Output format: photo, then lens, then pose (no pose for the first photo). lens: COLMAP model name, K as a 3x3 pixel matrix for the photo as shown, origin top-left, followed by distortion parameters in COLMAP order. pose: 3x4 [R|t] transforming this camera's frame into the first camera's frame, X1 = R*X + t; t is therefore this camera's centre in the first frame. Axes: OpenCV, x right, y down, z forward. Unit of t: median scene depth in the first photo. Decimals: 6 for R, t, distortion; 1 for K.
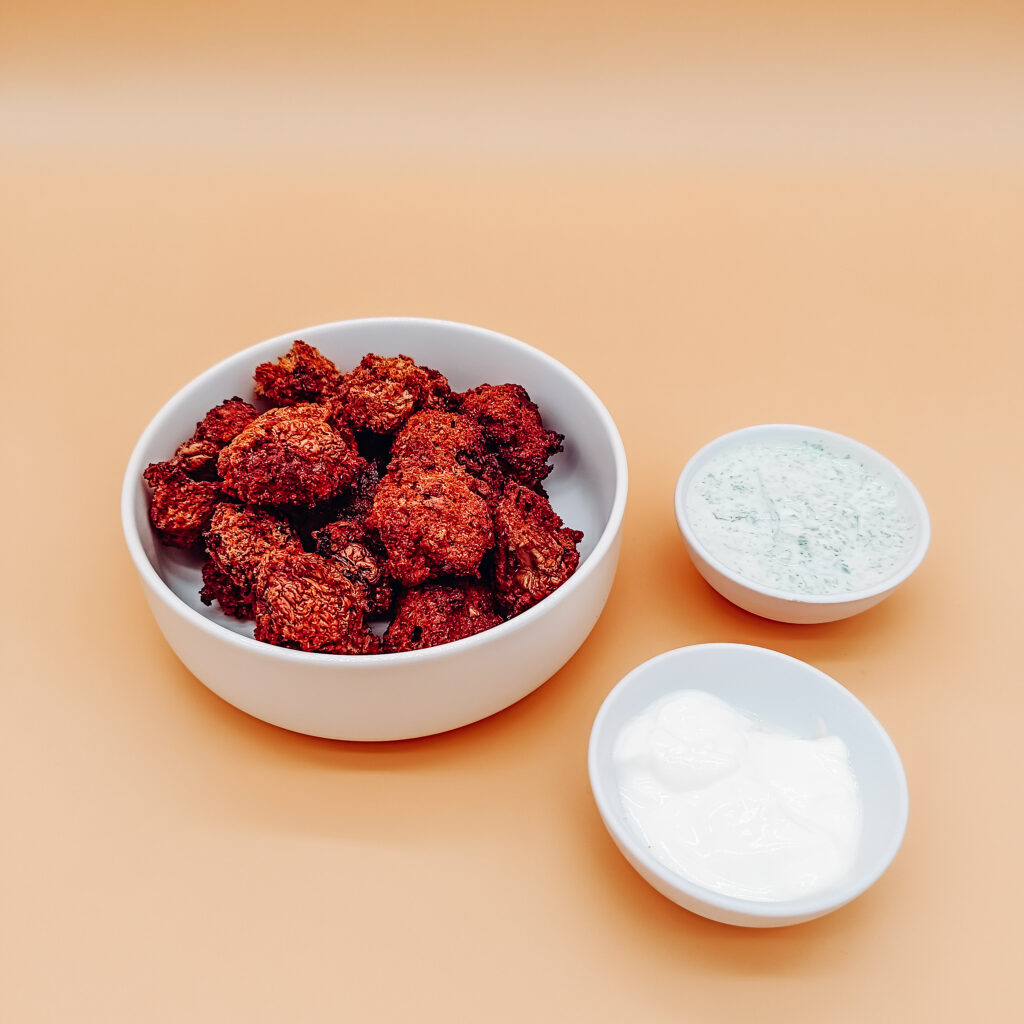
lens RADIAL K [[963.7, 0, 512.0], [0, 963.7, 512.0], [0, 0, 1]] dist [-0.003958, 0.014463]
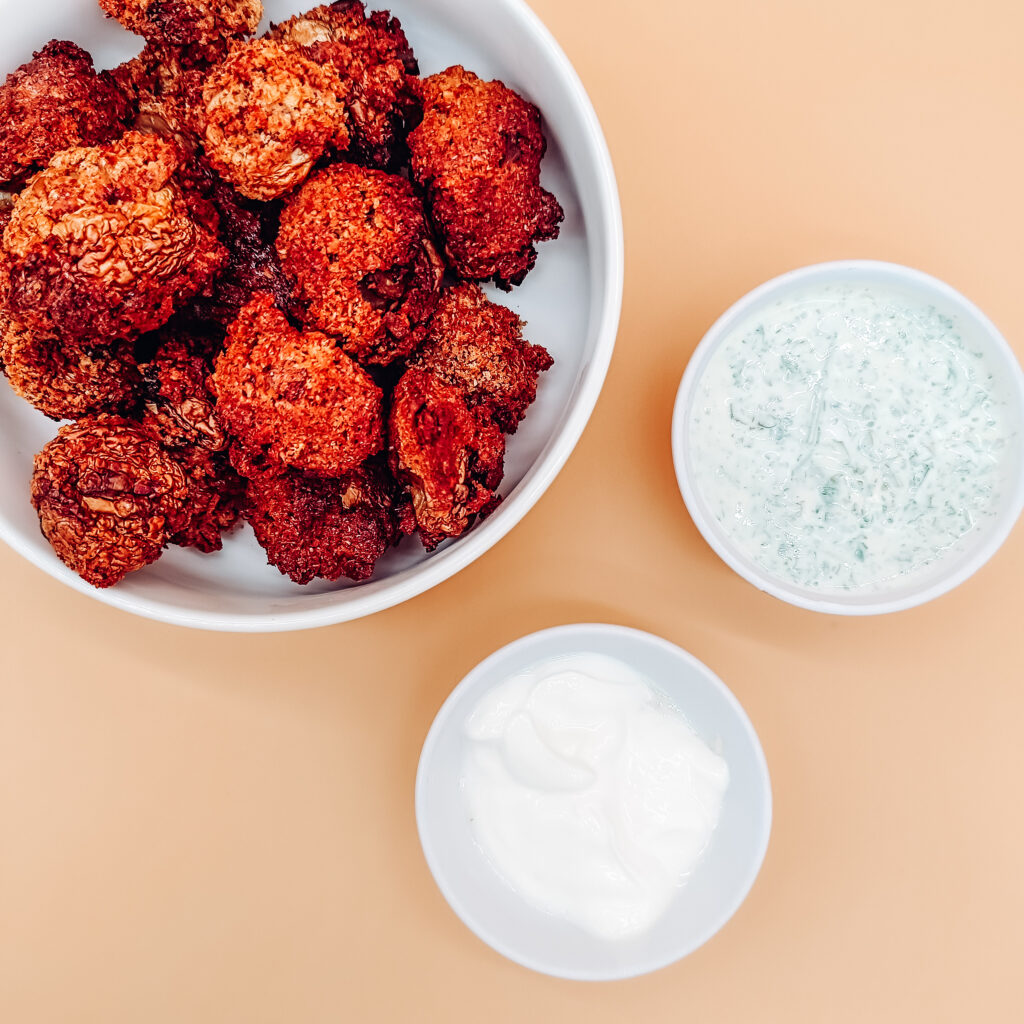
lens RADIAL K [[963.7, 0, 512.0], [0, 963.7, 512.0], [0, 0, 1]] dist [-0.003958, 0.014463]
pose [[0.962350, 0.271325, -0.016281, 0.100660], [-0.180908, 0.684054, 0.706642, -0.462103], [0.202867, -0.677091, 0.707384, 0.480579]]
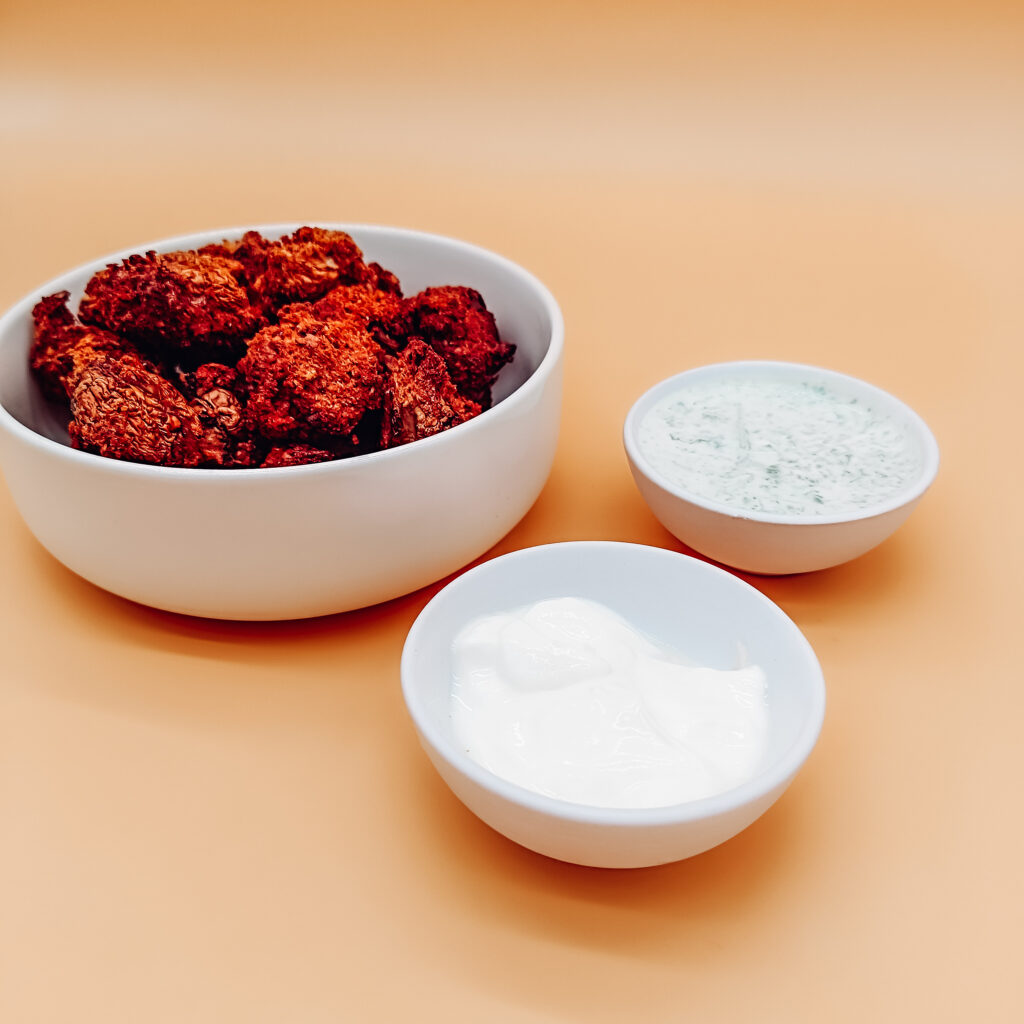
lens RADIAL K [[963.7, 0, 512.0], [0, 963.7, 512.0], [0, 0, 1]] dist [-0.003958, 0.014463]
pose [[0.981997, 0.106789, -0.155817, 0.239155], [-0.132220, 0.977688, -0.163231, 0.247938], [0.134909, 0.180894, 0.974206, 0.212023]]
